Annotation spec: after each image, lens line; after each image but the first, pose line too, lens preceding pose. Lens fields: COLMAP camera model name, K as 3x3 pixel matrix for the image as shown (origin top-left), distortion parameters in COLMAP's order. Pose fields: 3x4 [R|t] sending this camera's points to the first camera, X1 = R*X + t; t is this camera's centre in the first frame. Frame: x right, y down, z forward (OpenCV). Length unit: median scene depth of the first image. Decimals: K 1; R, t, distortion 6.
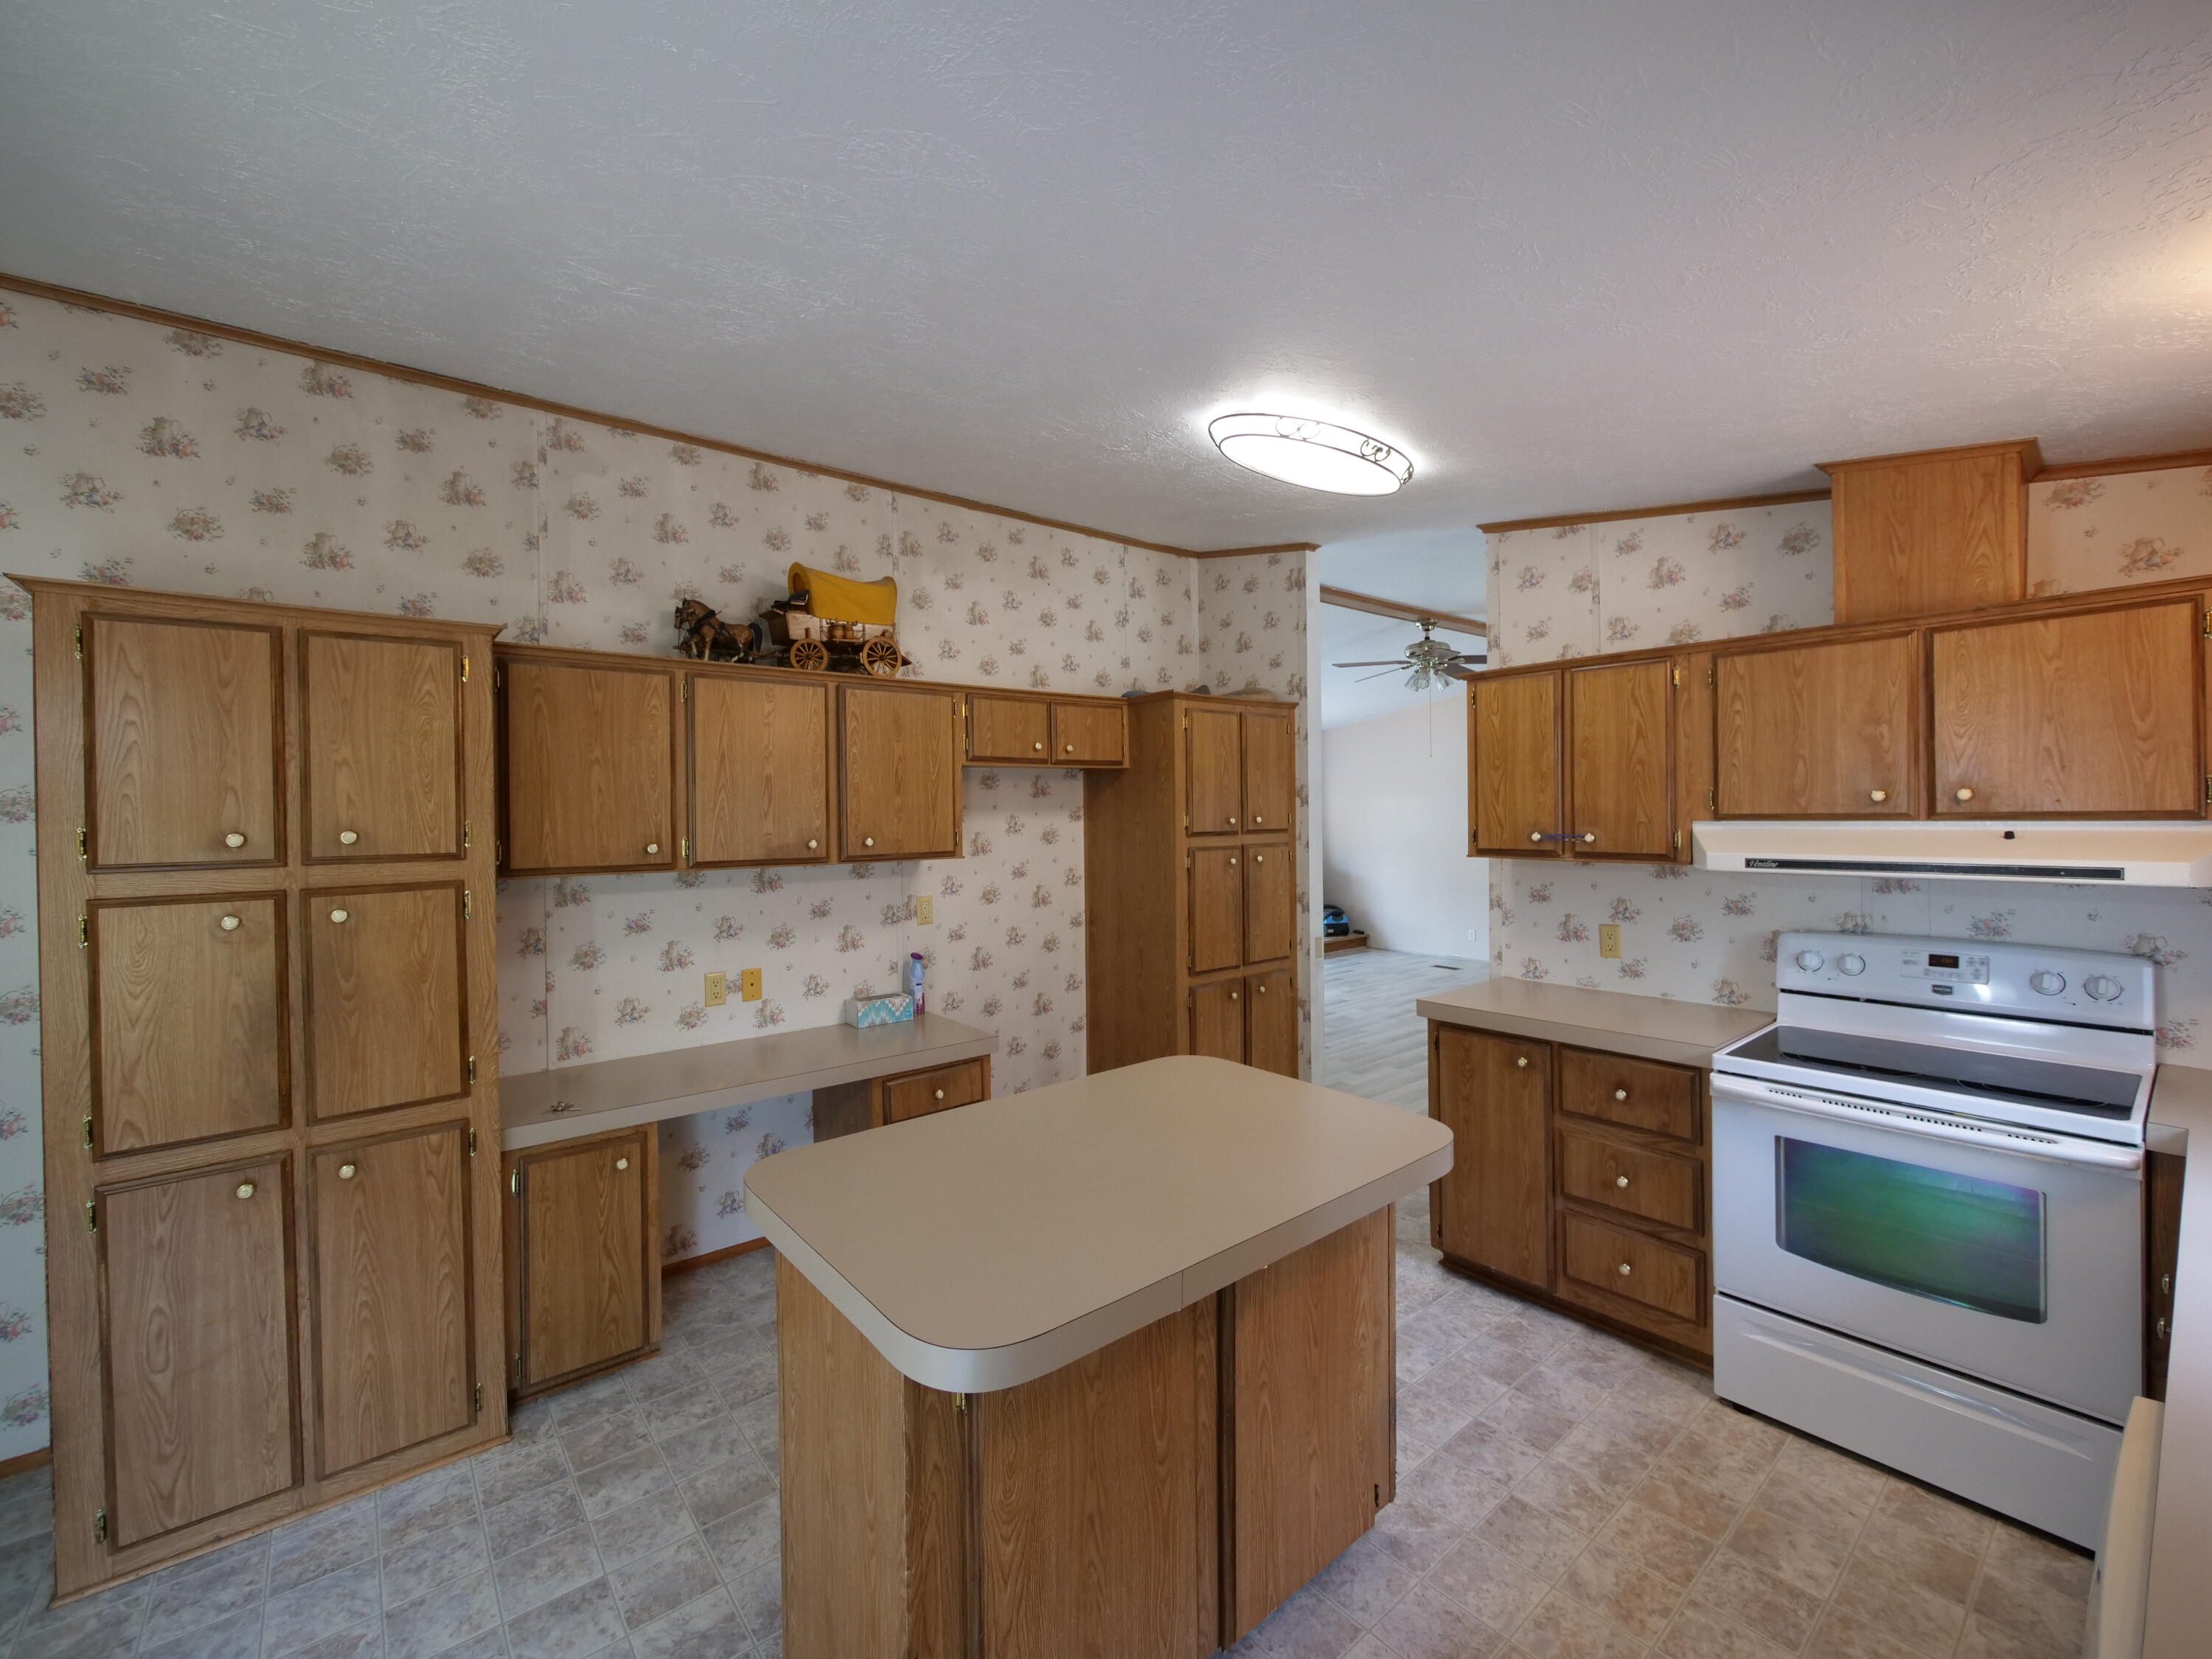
lens RADIAL K [[929.0, 0, 1105.9], [0, 929.0, 817.9], [0, 0, 1]] dist [-0.008056, 0.000973]
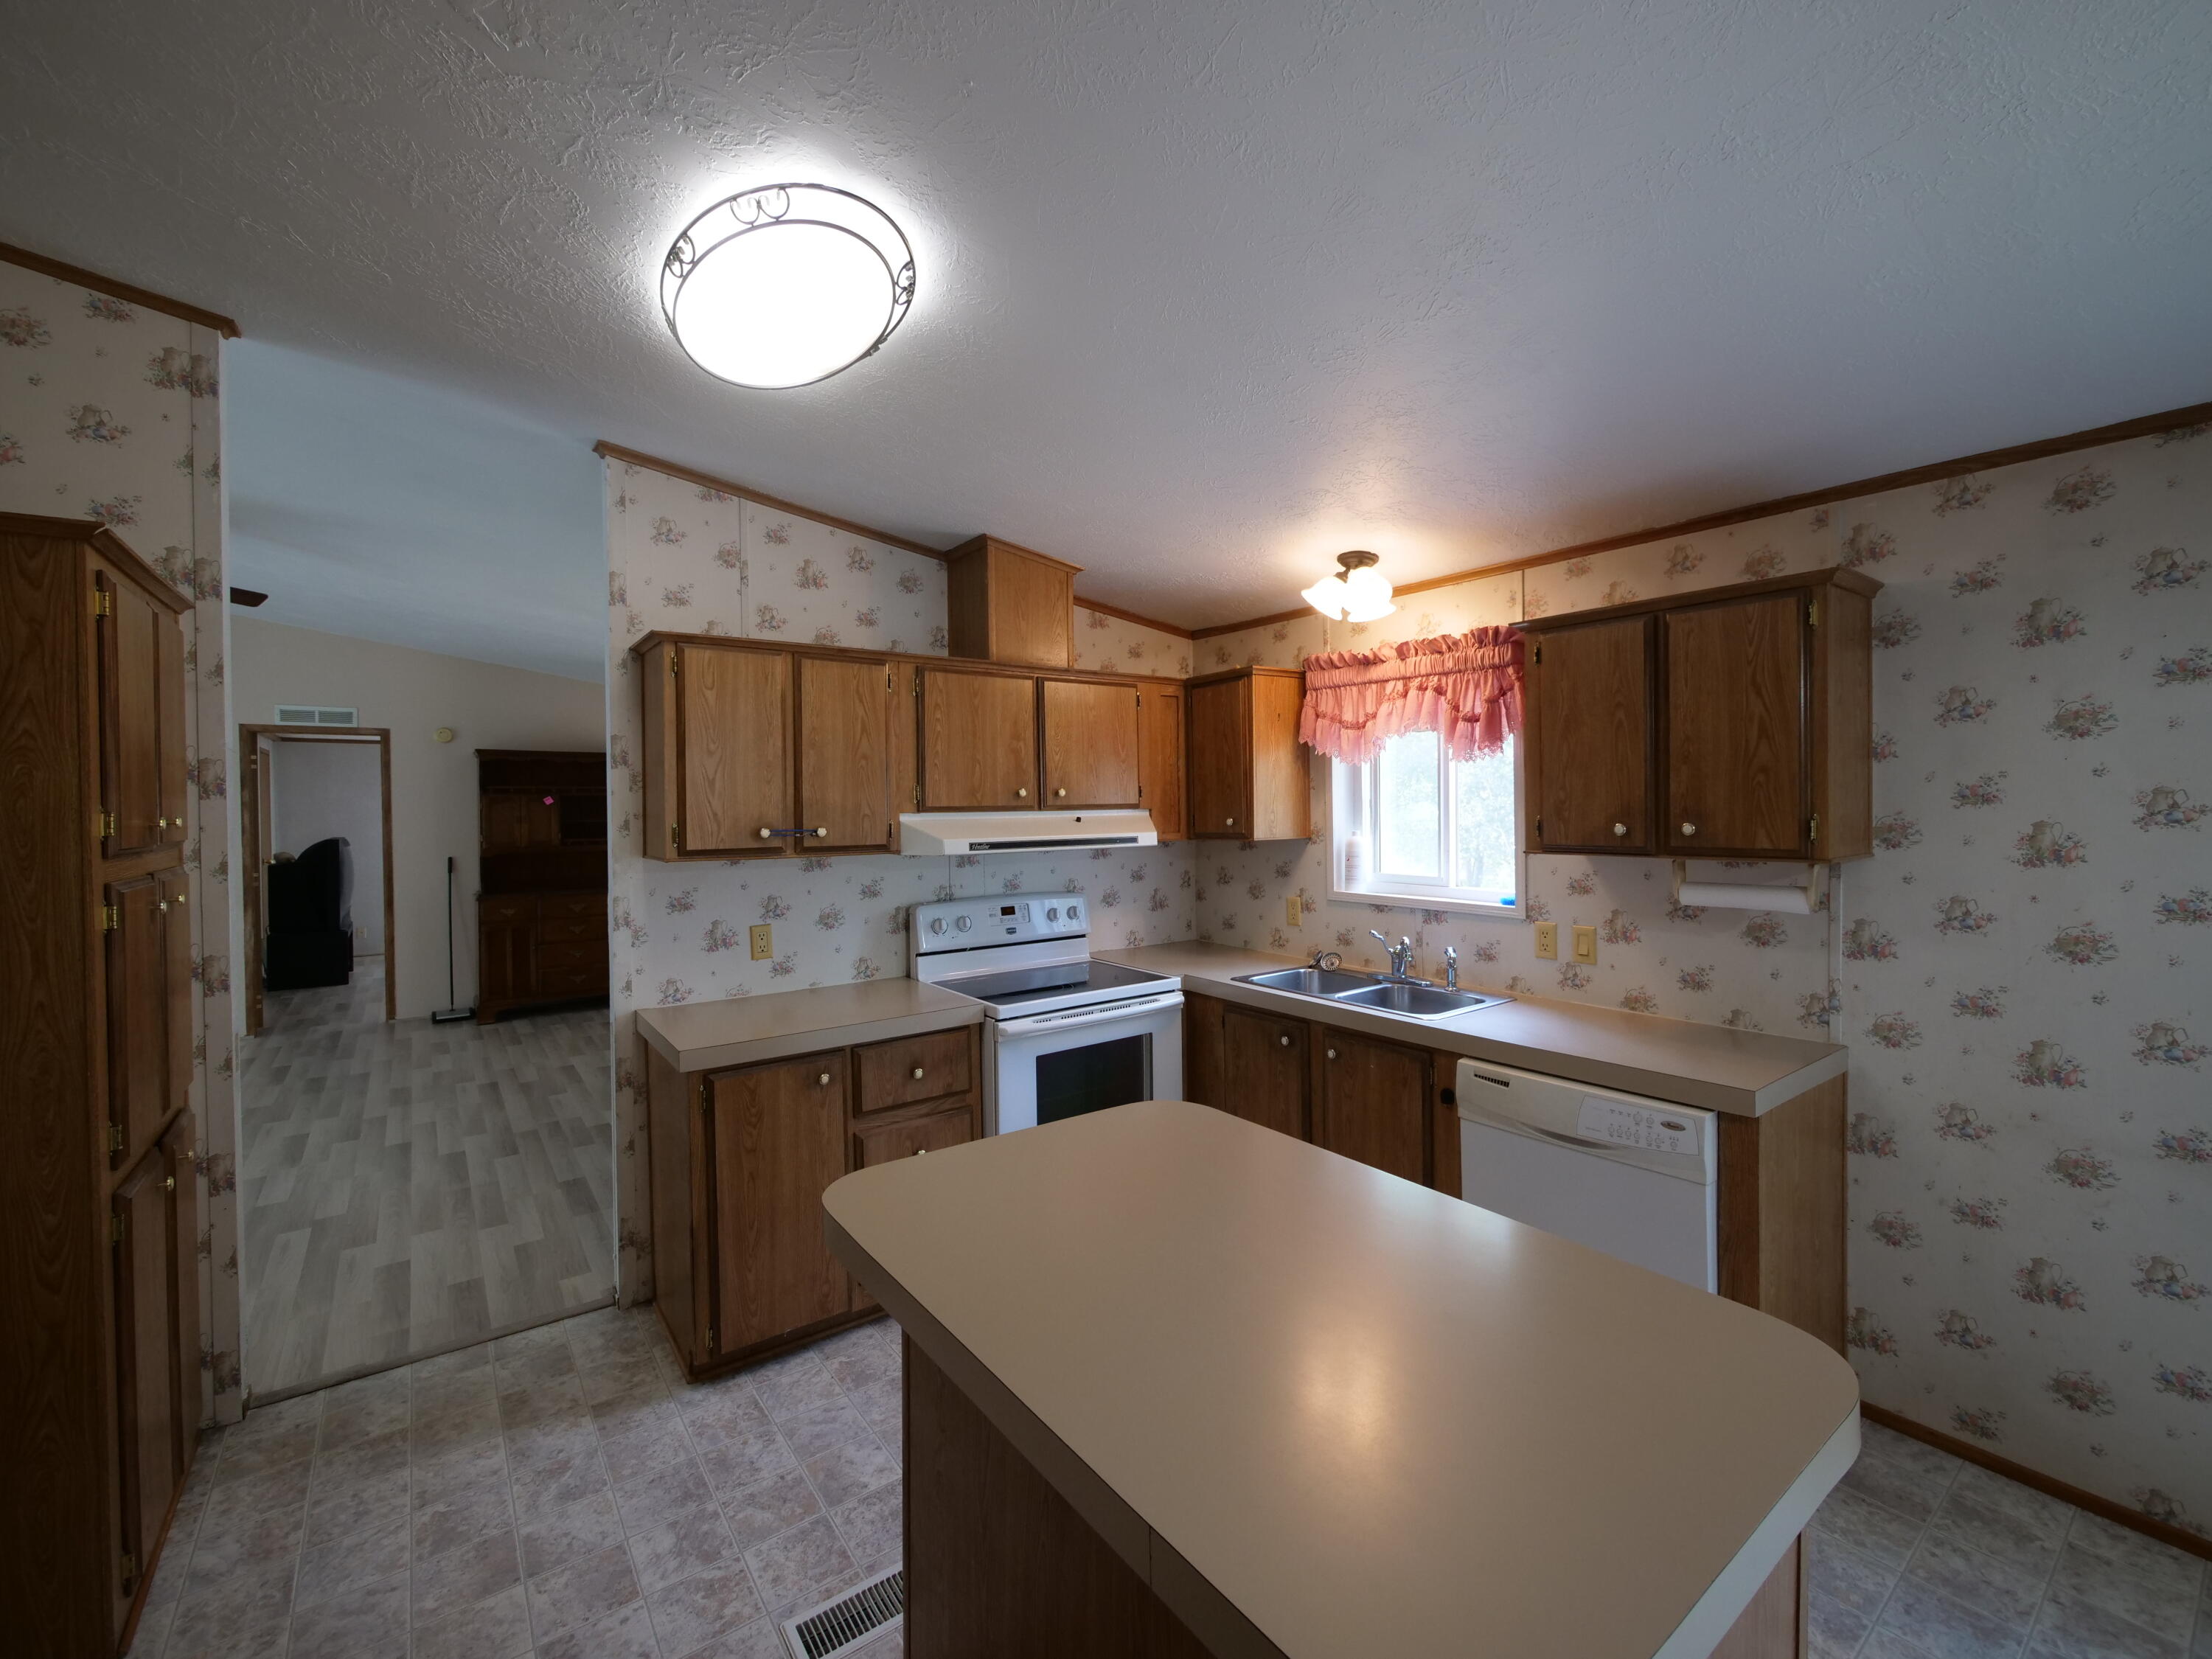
lens RADIAL K [[929.0, 0, 1103.5], [0, 929.0, 817.0], [0, 0, 1]] dist [-0.008056, 0.000973]
pose [[0.050758, -0.001662, 0.998710, -0.453731], [0.018070, 0.999836, 0.000746, 0.011082], [-0.998547, 0.018008, 0.050780, 0.688759]]
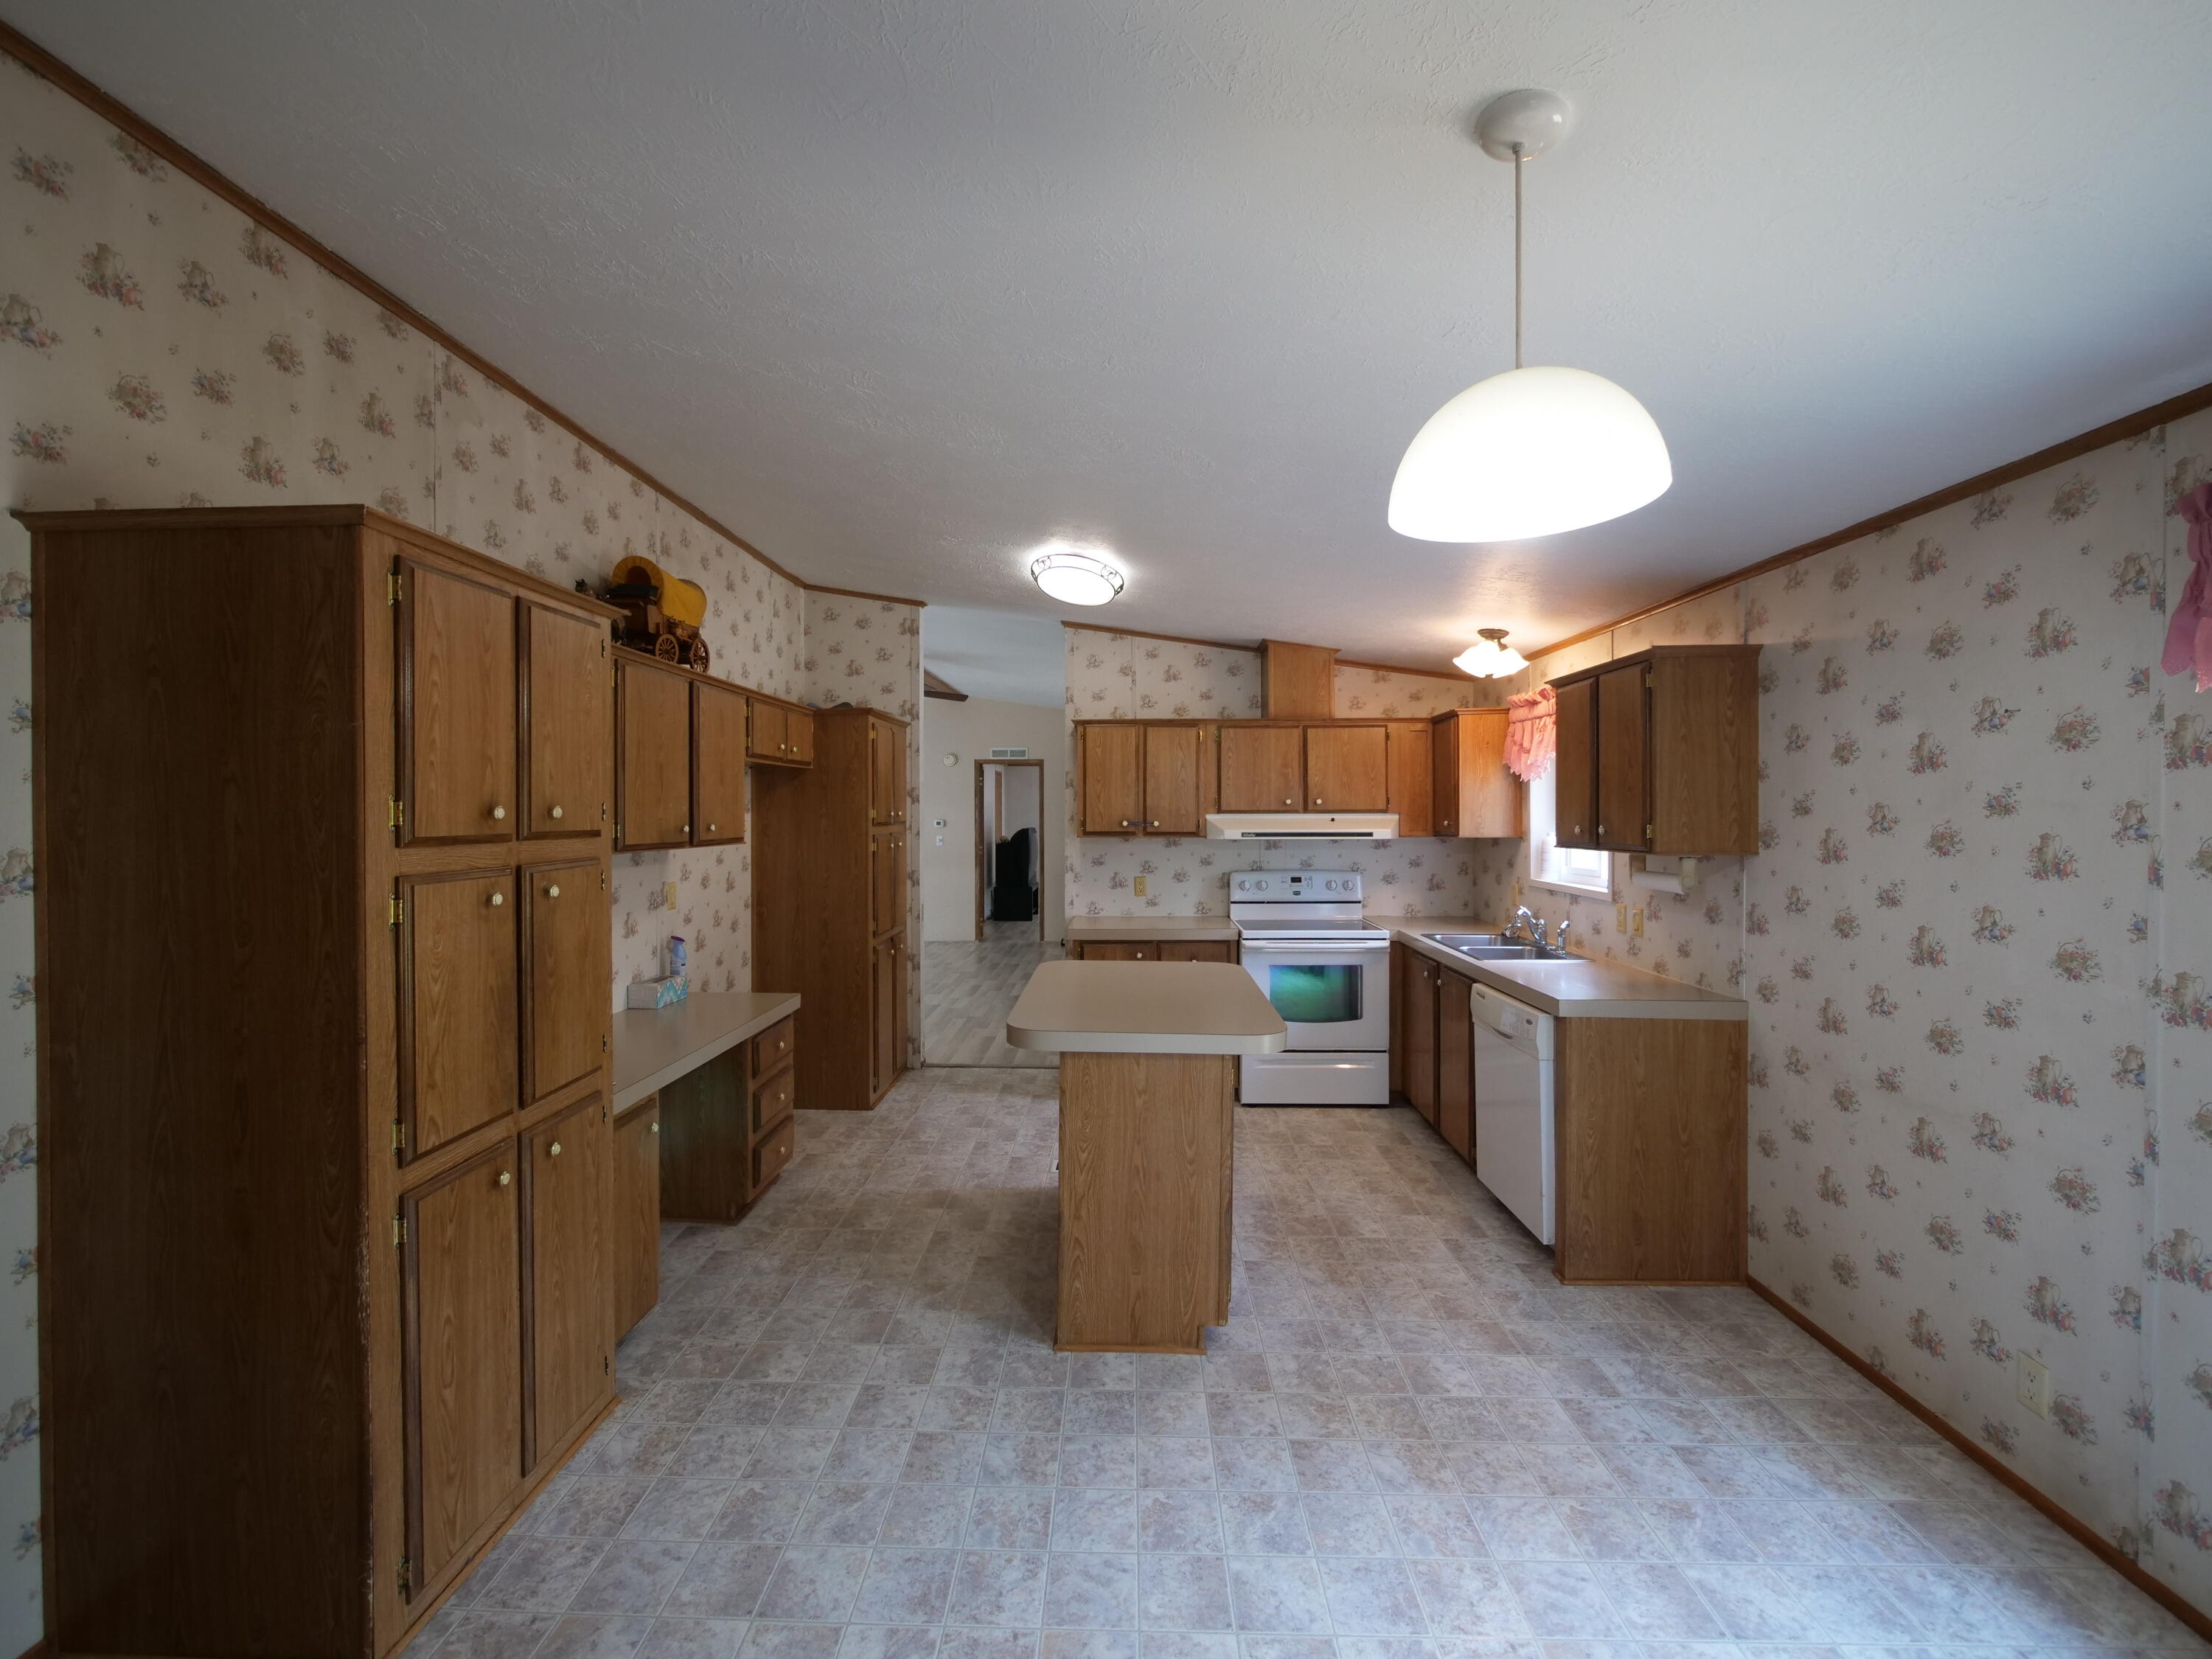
lens RADIAL K [[929.0, 0, 1106.4], [0, 929.0, 823.6], [0, 0, 1]] dist [-0.008056, 0.000973]
pose [[0.657980, 0.001820, 0.753033, -0.888151], [-0.000807, 0.999998, -0.001712, 0.025537], [-0.753035, 0.000519, 0.657980, -0.075672]]
